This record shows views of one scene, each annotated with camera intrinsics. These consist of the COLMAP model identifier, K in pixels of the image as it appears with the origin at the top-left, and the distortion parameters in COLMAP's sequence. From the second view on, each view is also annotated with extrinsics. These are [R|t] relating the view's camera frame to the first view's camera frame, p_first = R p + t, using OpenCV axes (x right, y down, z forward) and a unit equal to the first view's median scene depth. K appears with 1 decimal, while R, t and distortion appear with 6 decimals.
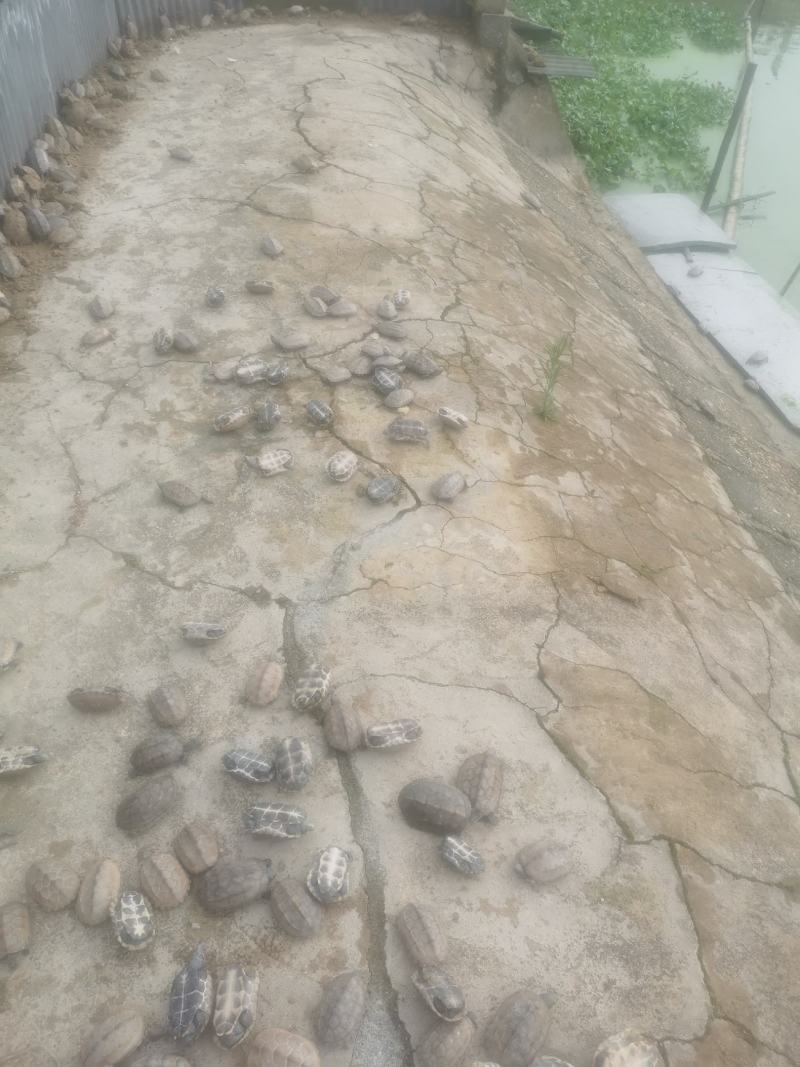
lens RADIAL K [[809.4, 0, 406.3], [0, 809.4, 541.1], [0, 0, 1]] dist [-0.001258, 0.009648]
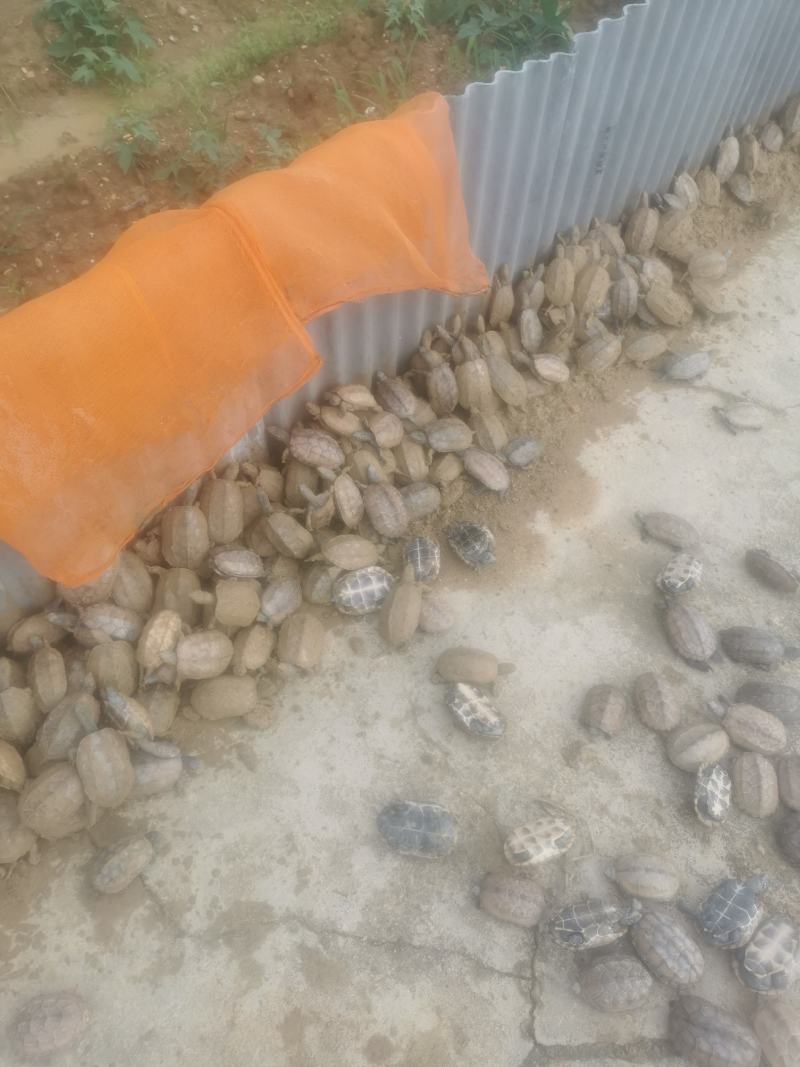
lens RADIAL K [[809.4, 0, 398.0], [0, 809.4, 528.1], [0, 0, 1]] dist [-0.001258, 0.009648]
pose [[0.648397, 0.613433, -0.450869, -0.348319], [-0.533631, 0.788603, 0.305521, 0.129138], [0.542973, 0.042499, 0.838674, -0.017025]]
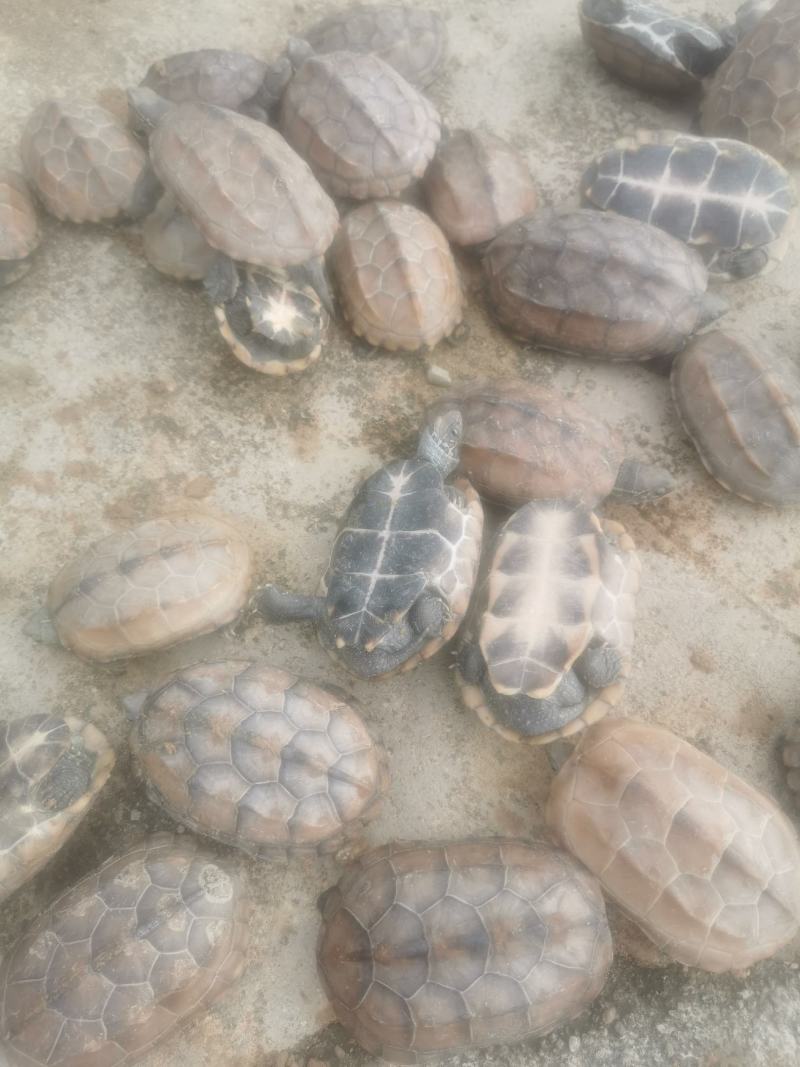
lens RADIAL K [[809.4, 0, 398.1], [0, 809.4, 533.7], [0, 0, 1]] dist [-0.001258, 0.009648]
pose [[0.941471, 0.316909, -0.114895, -0.224048], [-0.246496, 0.879712, 0.406627, 0.414699], [0.229938, -0.354507, 0.906341, 0.689274]]
